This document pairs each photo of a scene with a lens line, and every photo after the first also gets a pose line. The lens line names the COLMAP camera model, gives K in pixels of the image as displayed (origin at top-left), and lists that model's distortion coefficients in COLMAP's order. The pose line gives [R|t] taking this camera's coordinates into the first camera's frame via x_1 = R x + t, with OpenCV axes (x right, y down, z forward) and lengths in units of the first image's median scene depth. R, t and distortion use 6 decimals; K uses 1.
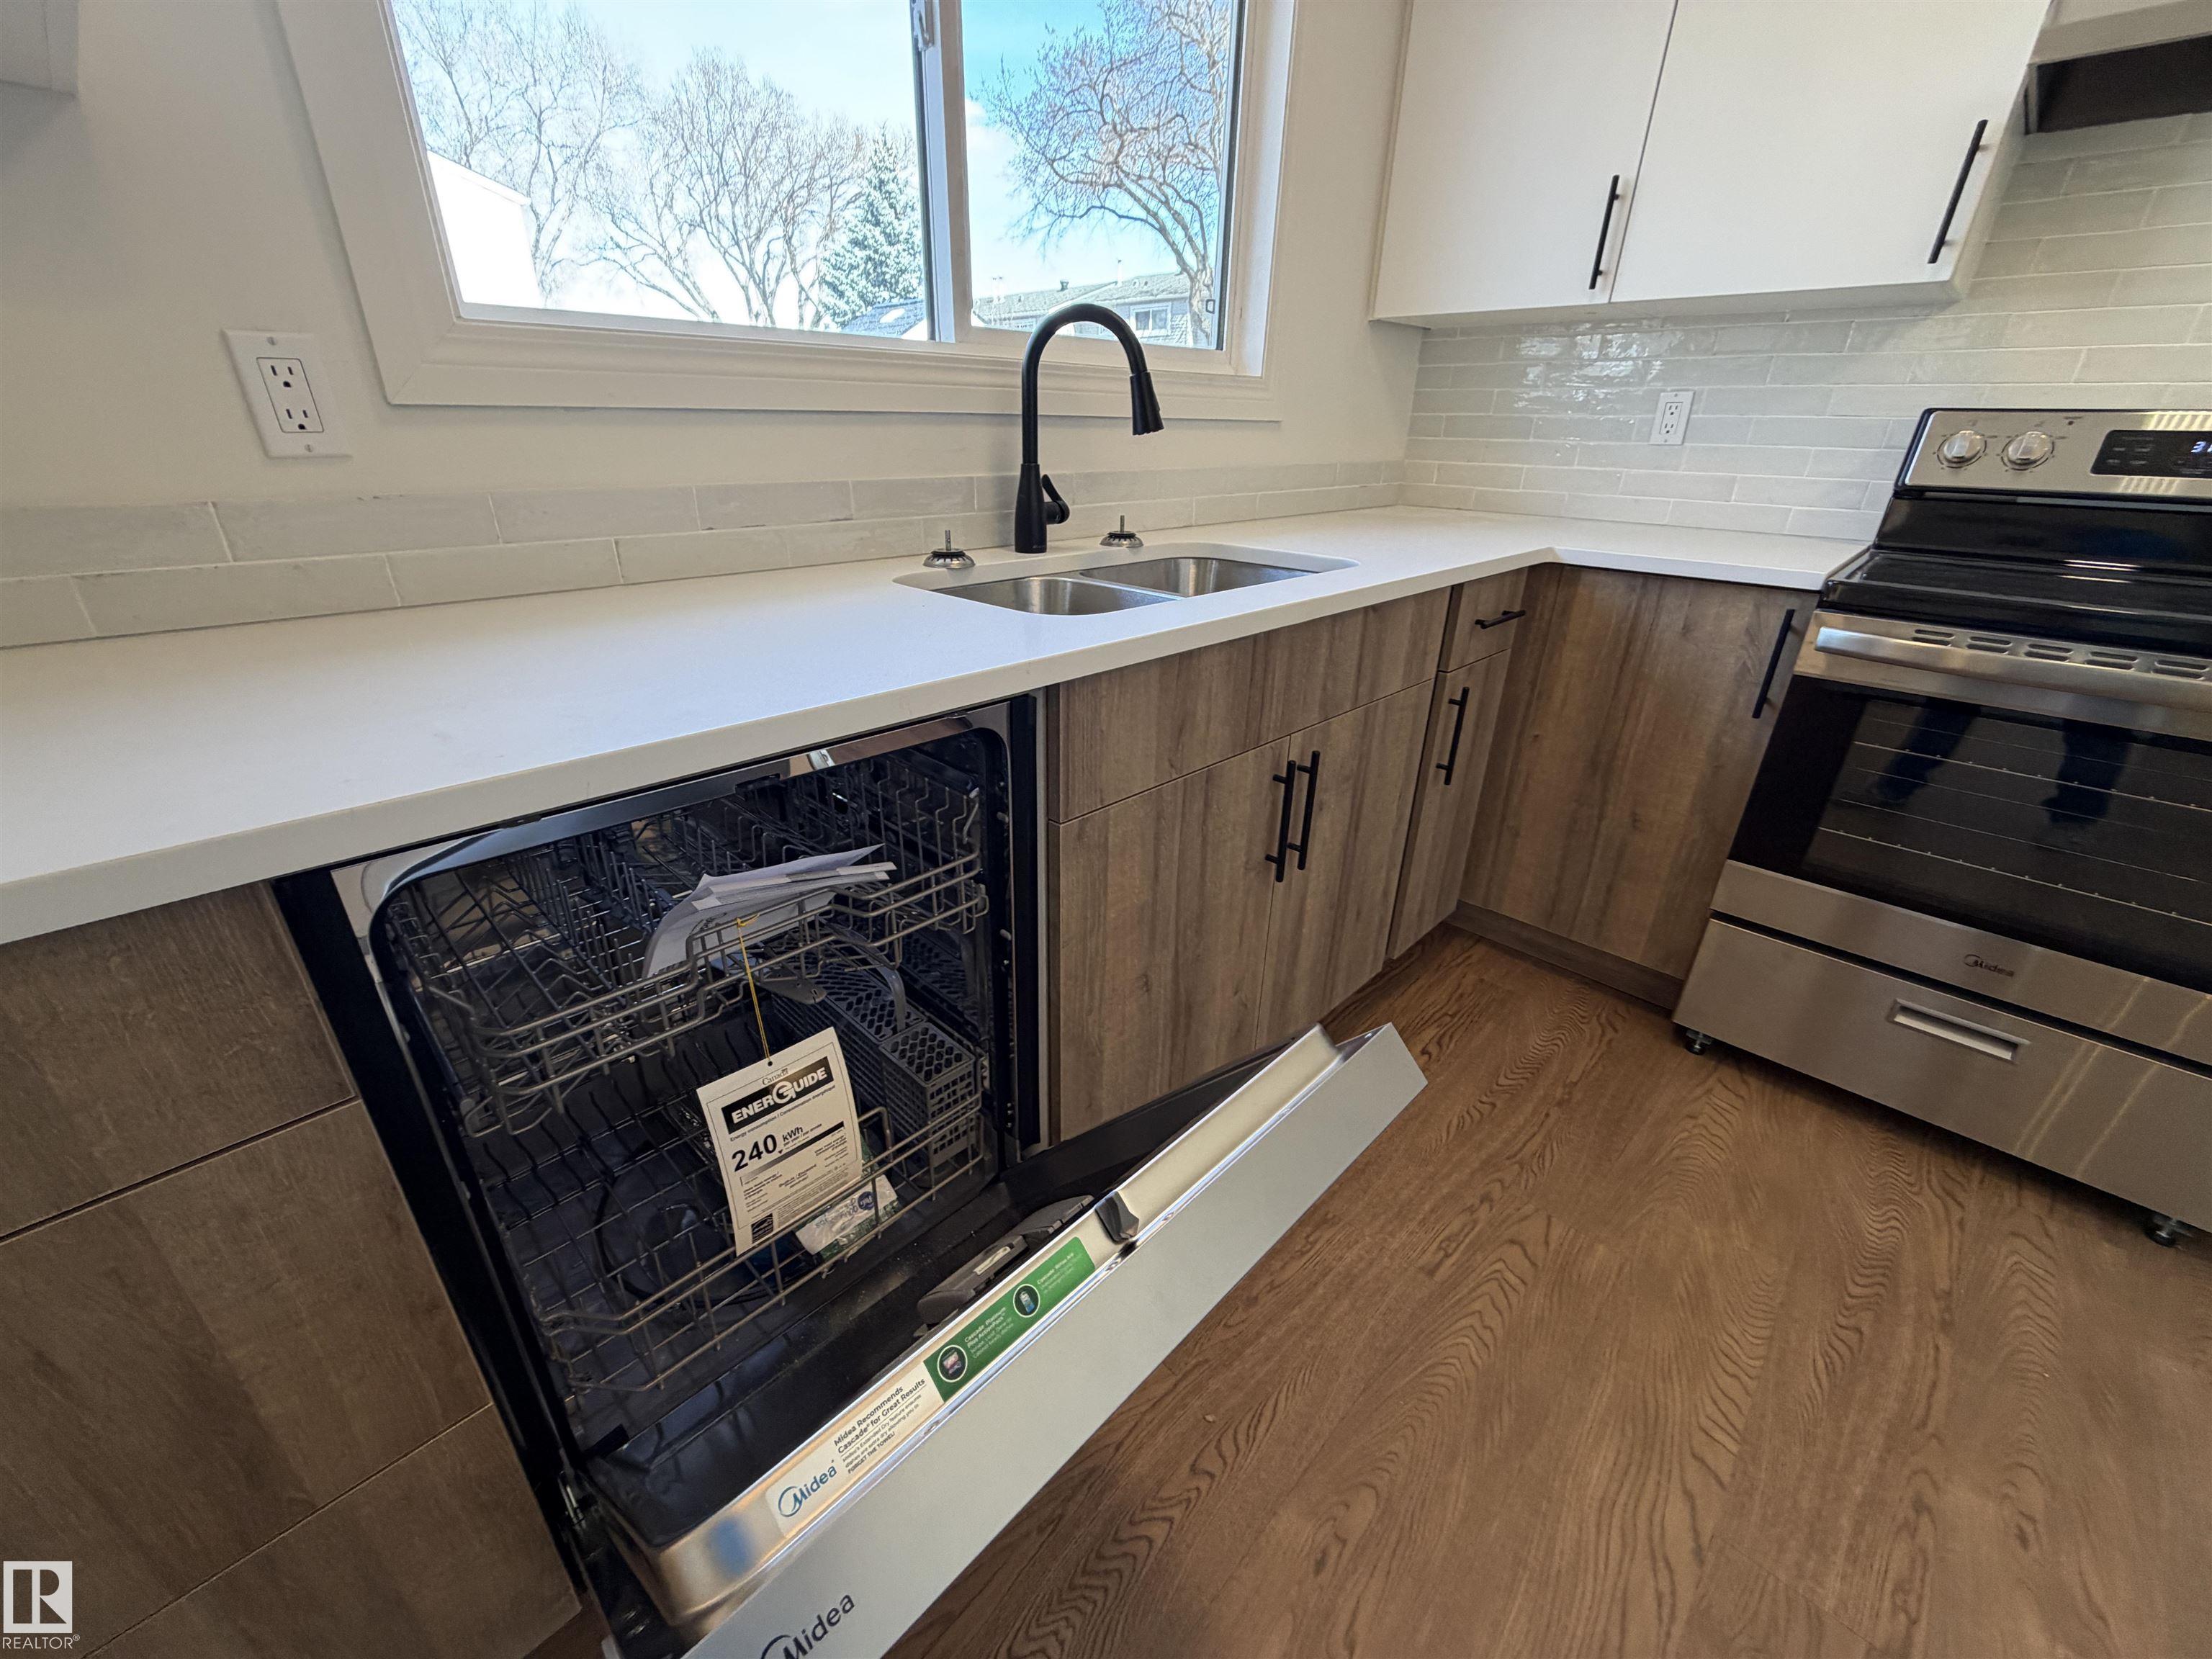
lens RADIAL K [[881.3, 0, 1094.7], [0, 881.3, 824.3], [0, 0, 1]] dist [-0.002261, 0.001005]
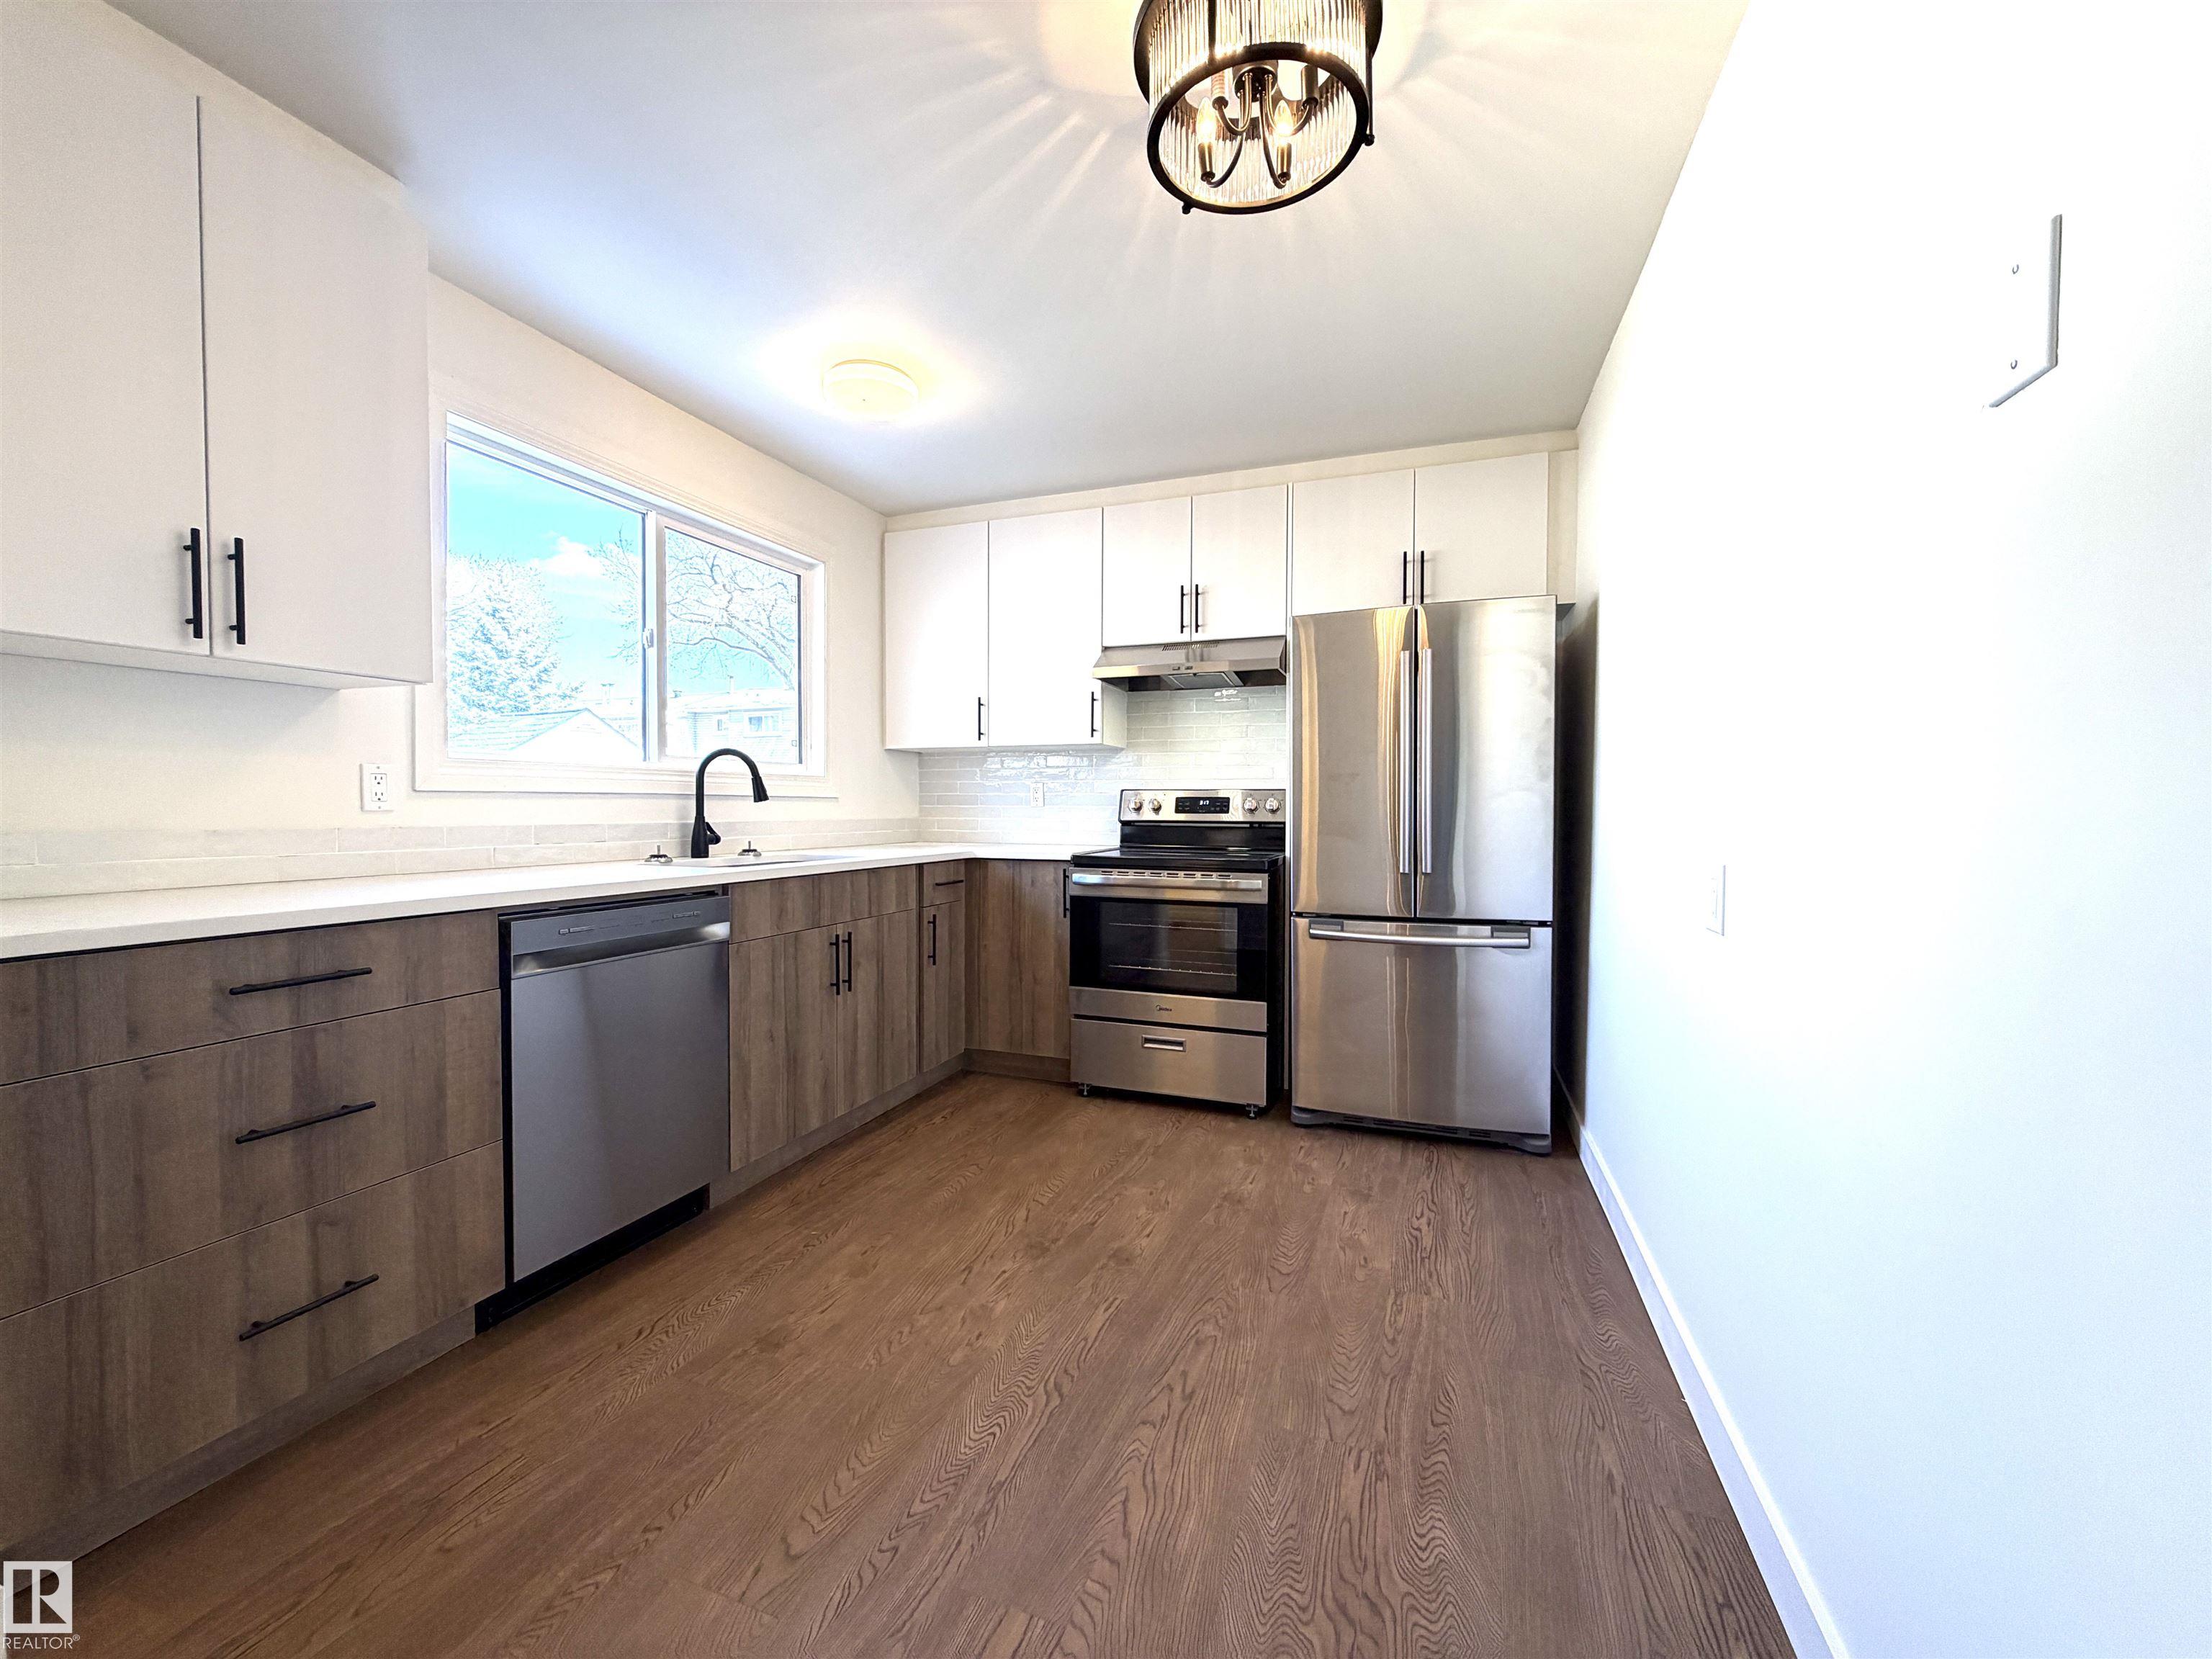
lens RADIAL K [[881.3, 0, 1104.2], [0, 881.3, 824.9], [0, 0, 1]] dist [-0.002261, 0.001005]
pose [[0.912007, -0.021766, 0.409596, -0.053361], [0.181875, 0.916516, -0.356258, 0.481038], [-0.367647, 0.399405, 0.839828, -0.996189]]
